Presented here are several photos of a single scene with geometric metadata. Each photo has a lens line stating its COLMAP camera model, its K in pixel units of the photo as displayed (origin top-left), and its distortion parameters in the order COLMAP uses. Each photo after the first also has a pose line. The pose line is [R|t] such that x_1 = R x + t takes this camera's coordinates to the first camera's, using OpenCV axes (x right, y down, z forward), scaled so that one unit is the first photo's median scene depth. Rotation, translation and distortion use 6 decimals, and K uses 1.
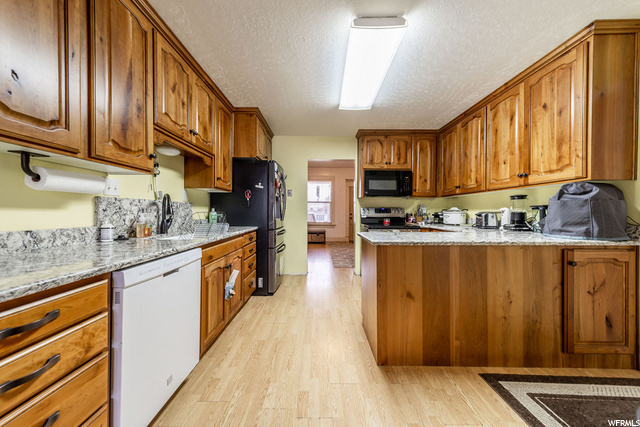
lens RADIAL K [[227.7, 0, 318.8], [0, 227.7, 213.3], [0, 0, 1]] dist [0.006727, -0.000875]
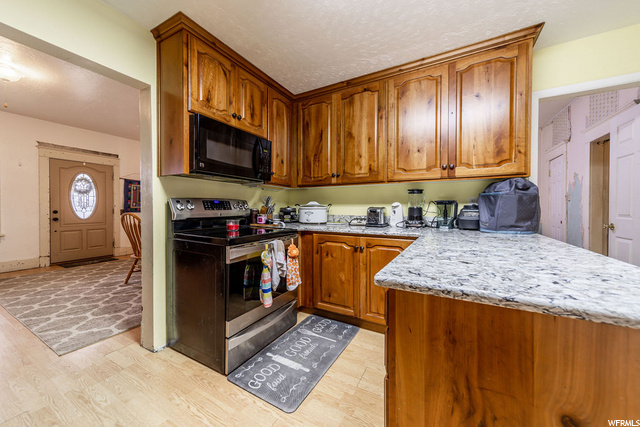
lens RADIAL K [[227.7, 0, 326.7], [0, 227.7, 207.9], [0, 0, 1]] dist [0.006727, -0.000875]
pose [[0.470265, -0.001619, 0.882524, -0.090229], [0.006281, 0.999979, -0.001513, -0.003147], [-0.882503, 0.006255, 0.470266, 0.687937]]
